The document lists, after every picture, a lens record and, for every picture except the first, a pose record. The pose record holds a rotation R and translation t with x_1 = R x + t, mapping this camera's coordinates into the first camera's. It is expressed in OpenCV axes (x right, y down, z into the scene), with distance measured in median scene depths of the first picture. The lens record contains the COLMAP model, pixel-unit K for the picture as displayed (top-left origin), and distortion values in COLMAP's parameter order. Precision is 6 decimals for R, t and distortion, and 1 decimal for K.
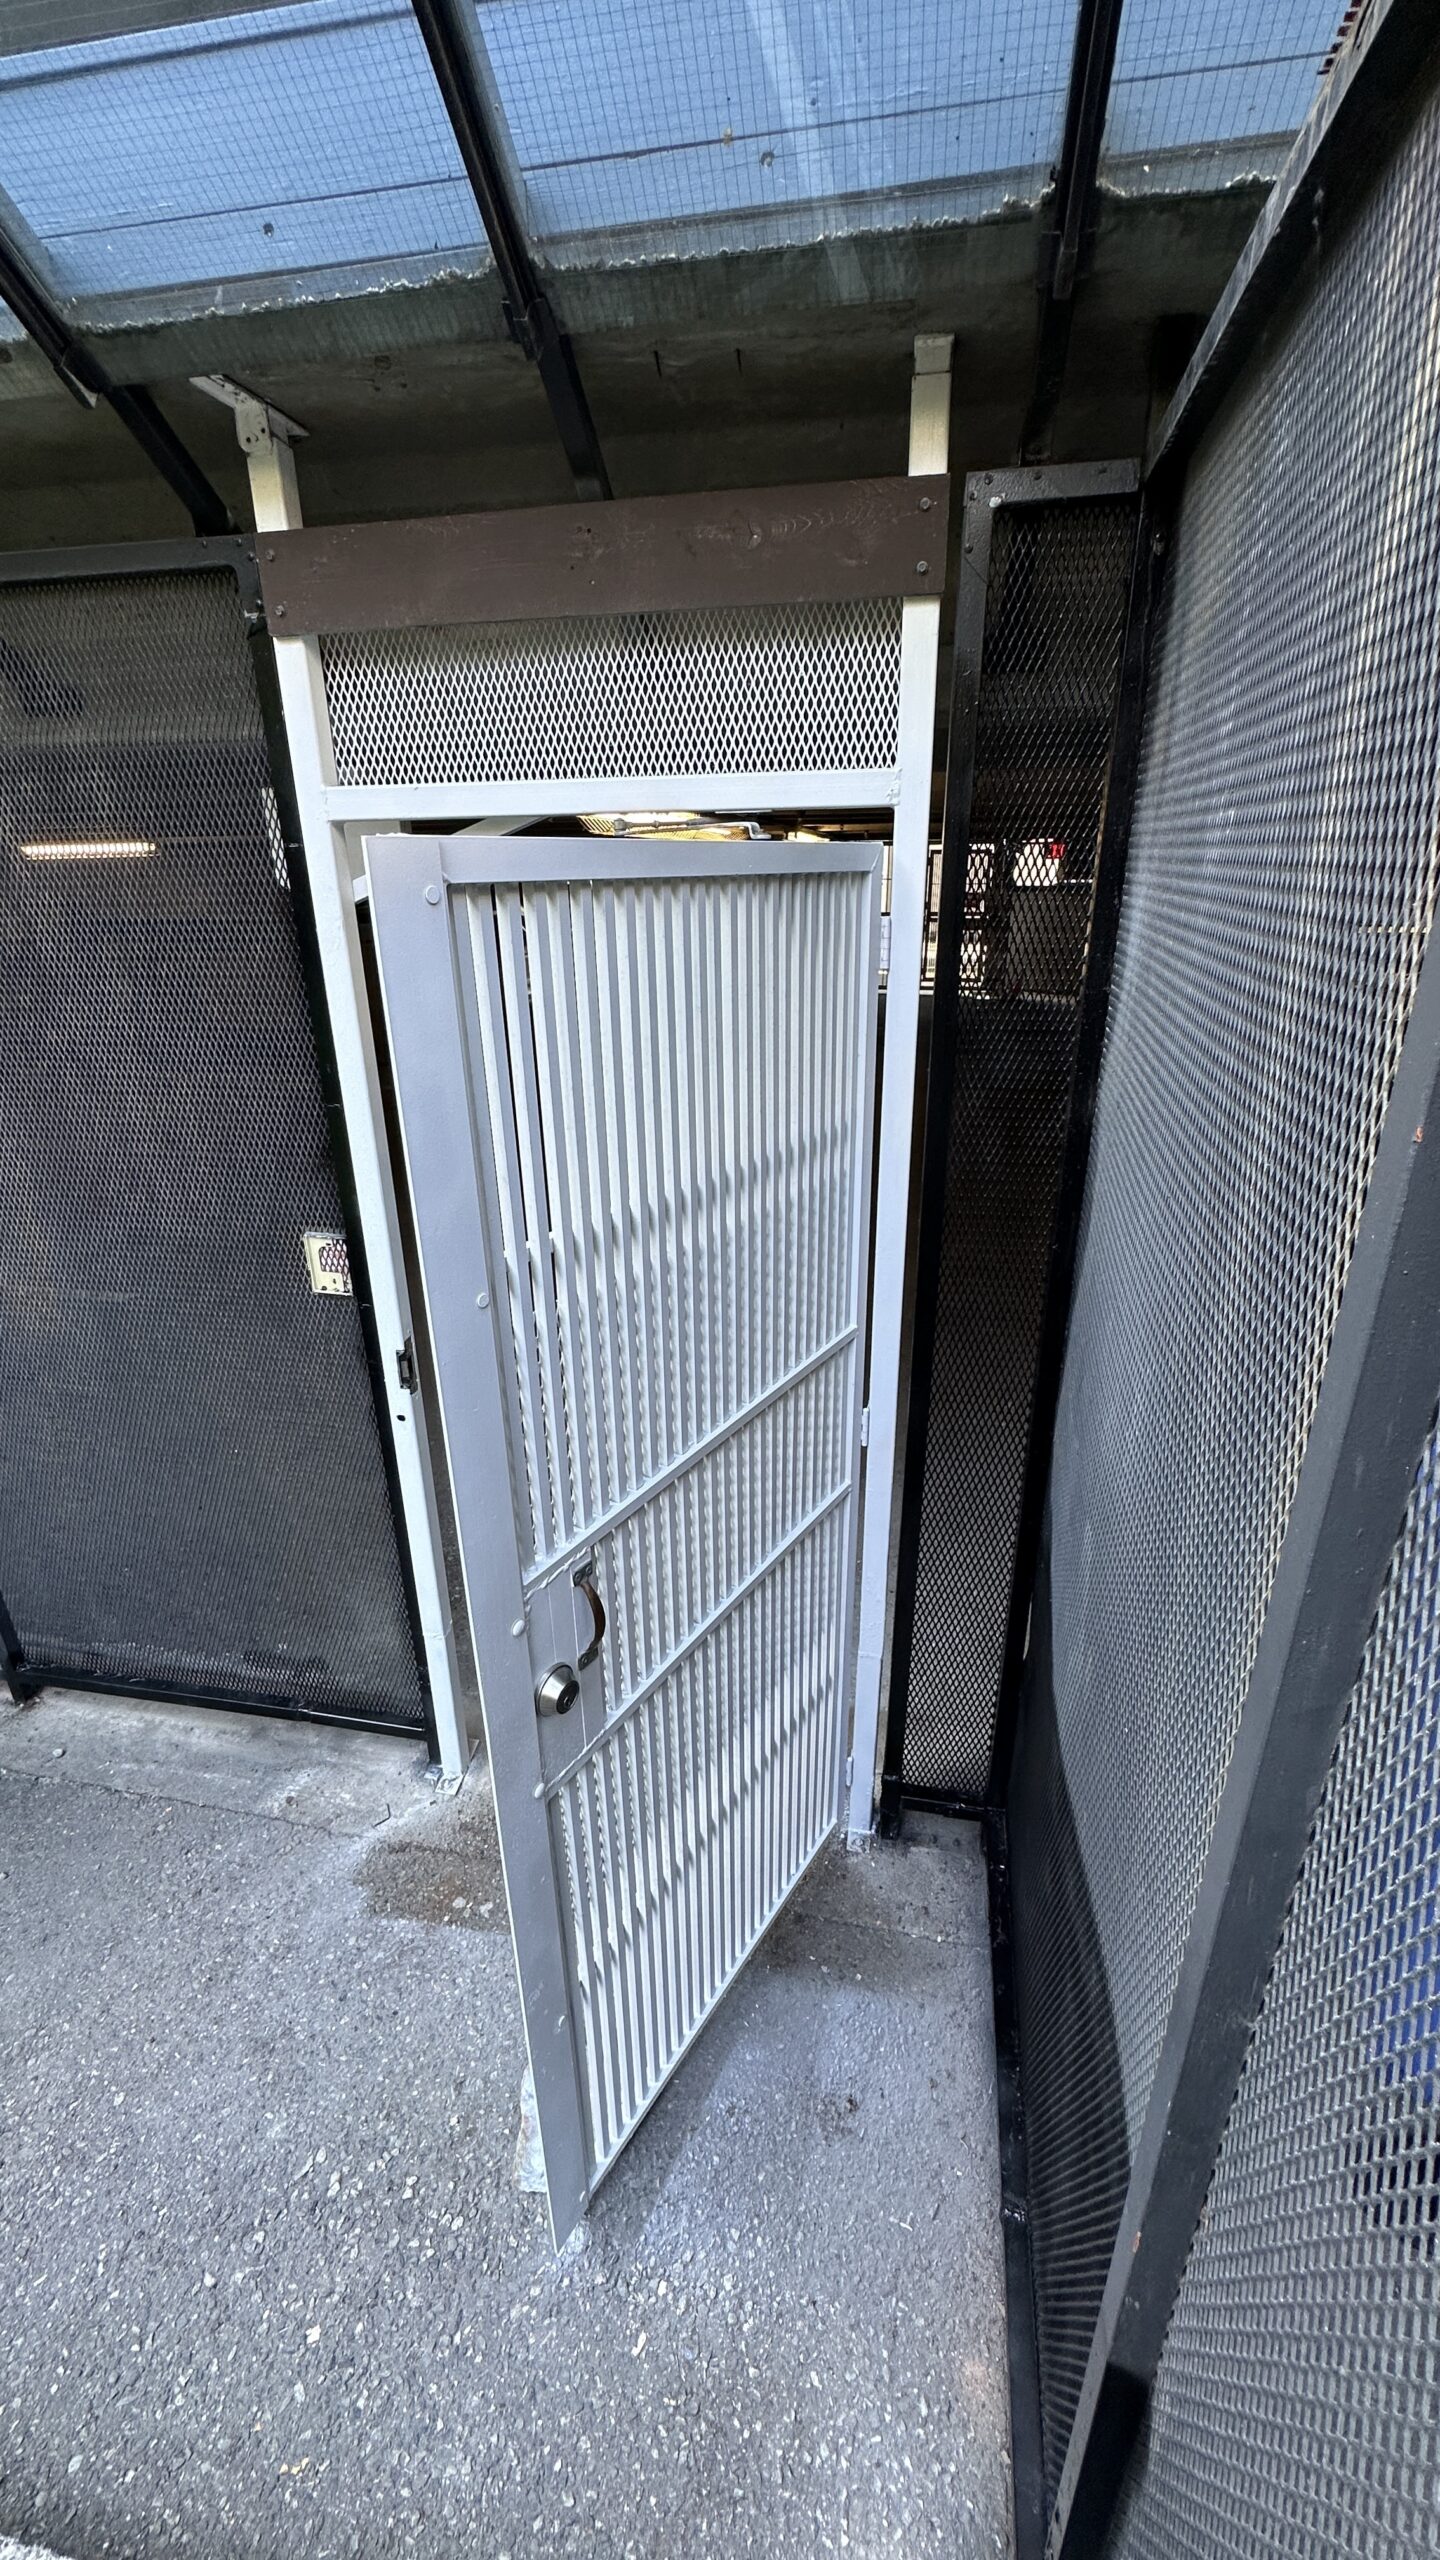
lens RADIAL K [[1023.7, 0, 720.0], [0, 1023.7, 1280.0], [0, 0, 1]] dist [0.000622, 0.000422]
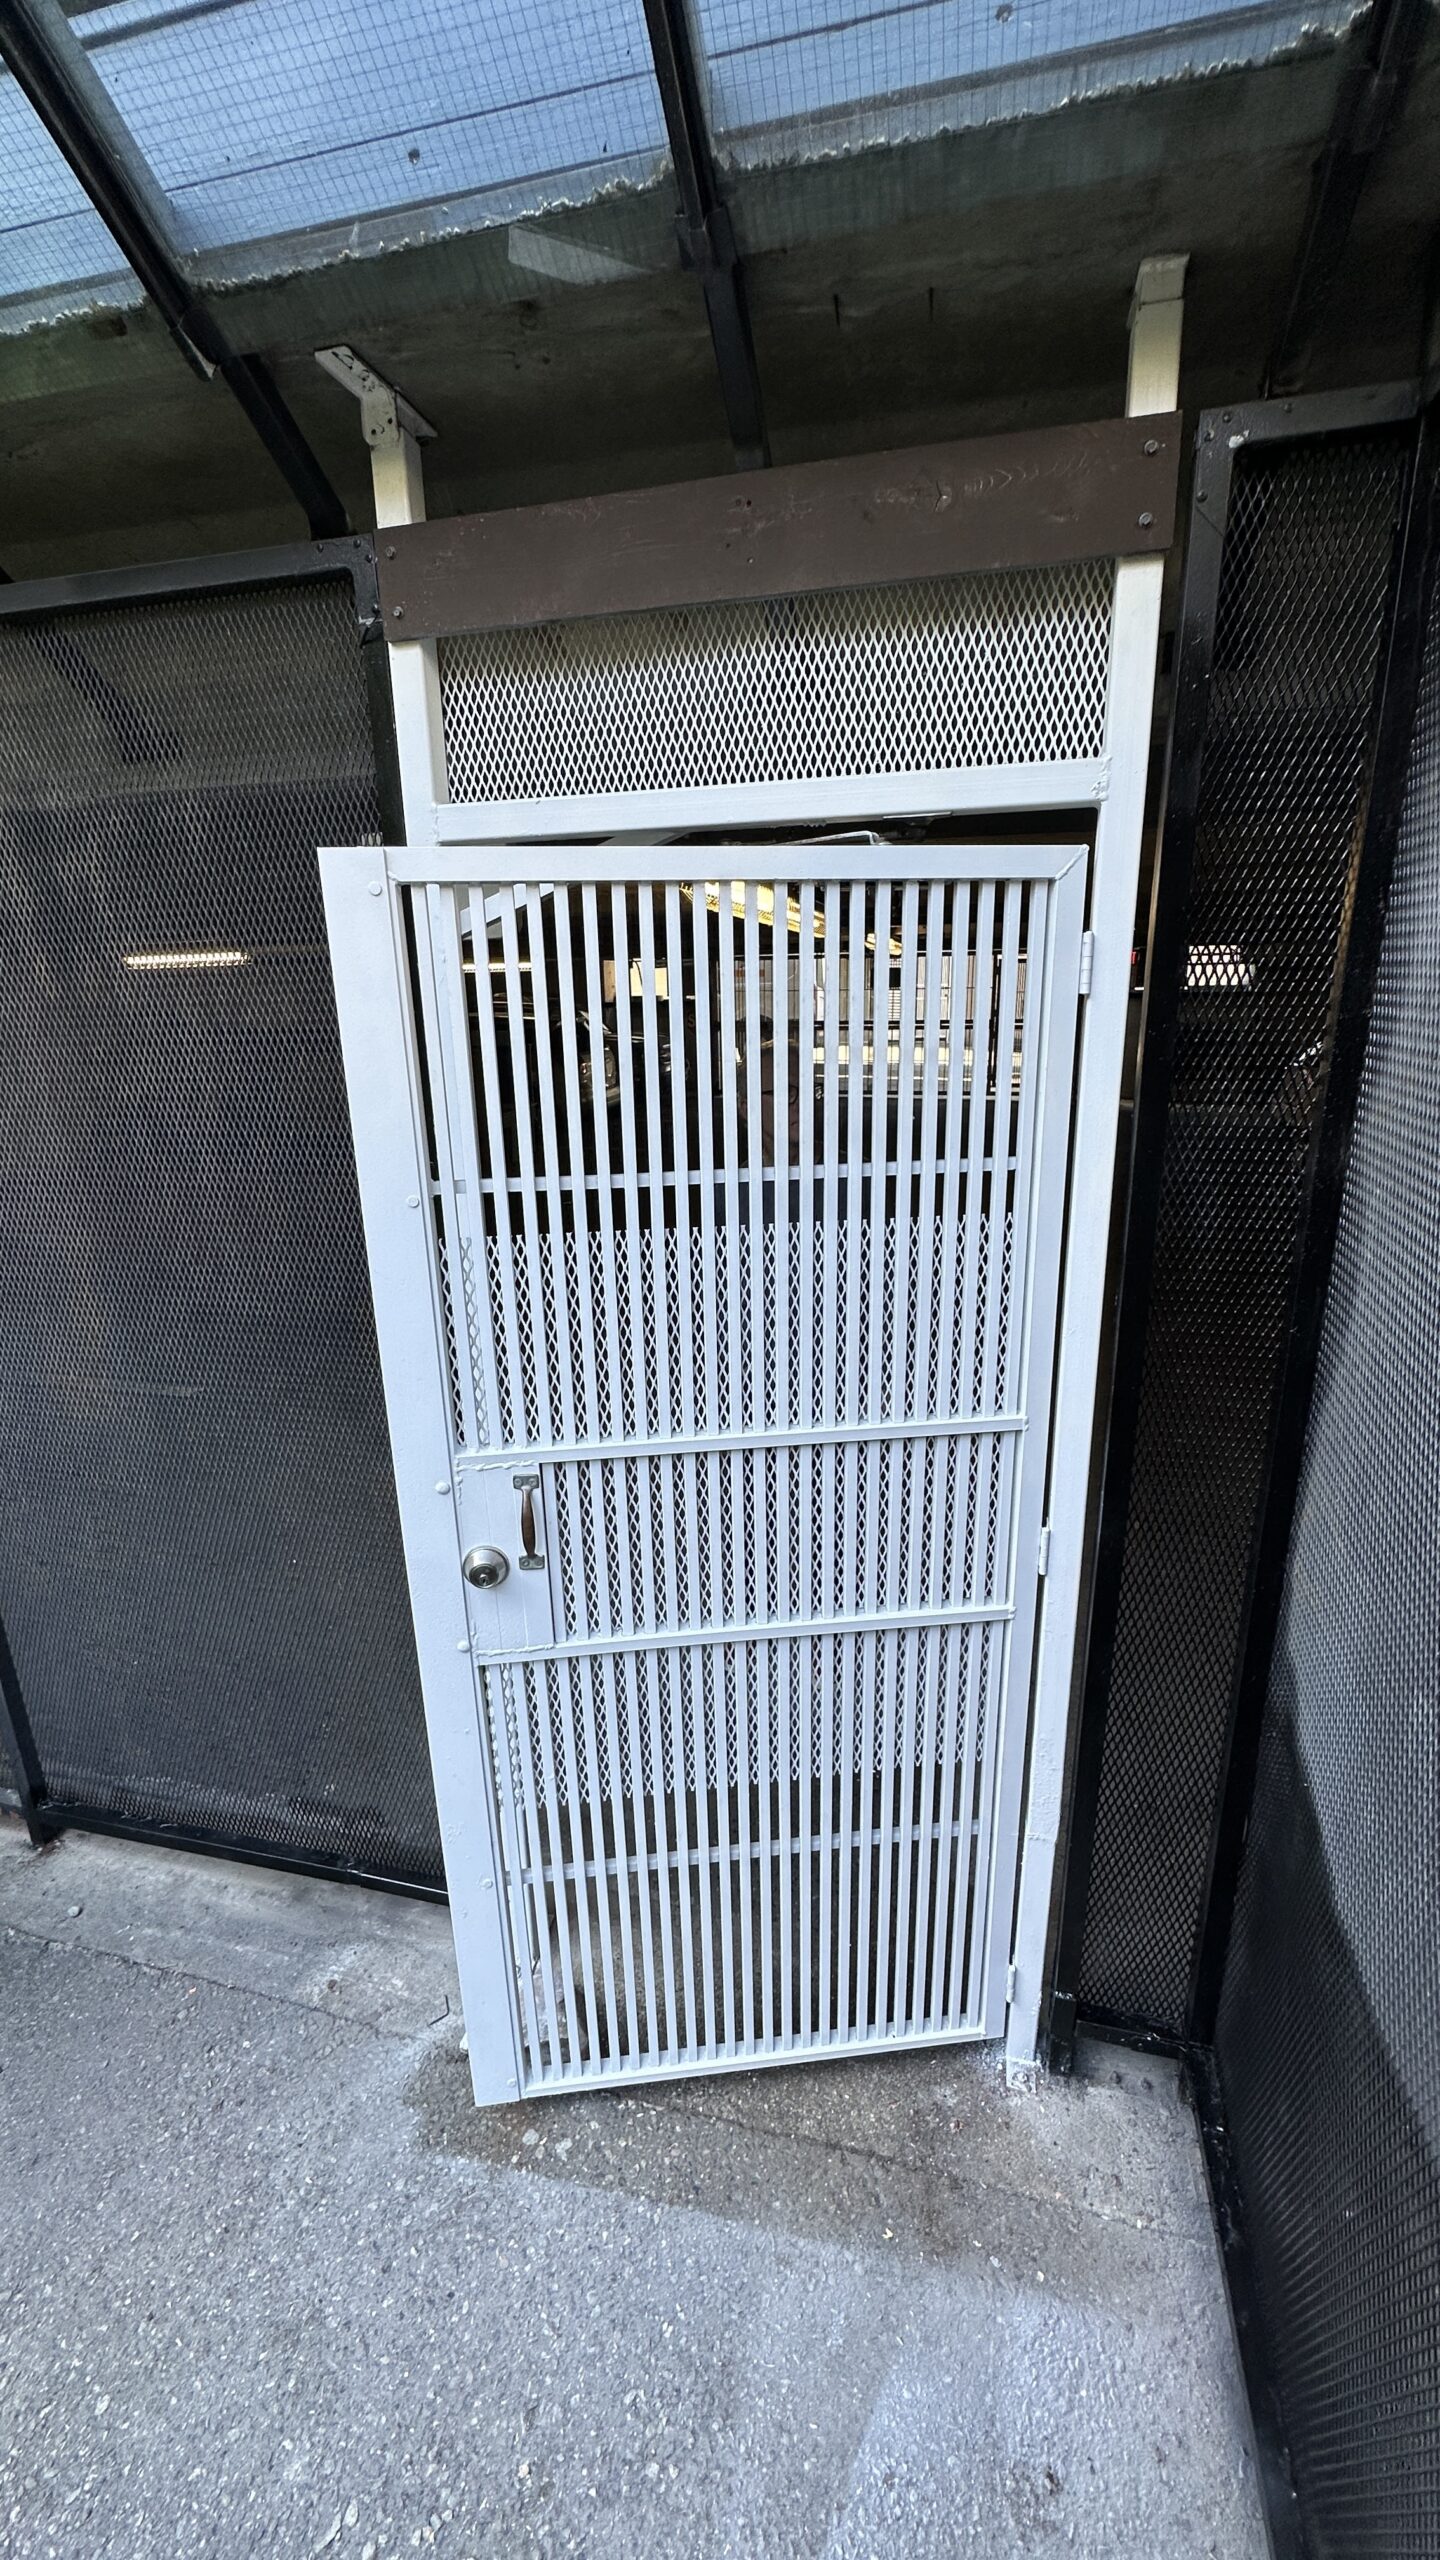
lens RADIAL K [[1023.7, 0, 720.0], [0, 1023.7, 1280.0], [0, 0, 1]] dist [0.000622, 0.000422]
pose [[0.998446, 0.007951, -0.055153, -0.083041], [-0.013734, 0.994348, -0.105276, 0.019982], [0.054004, 0.105870, 0.992912, 0.164770]]
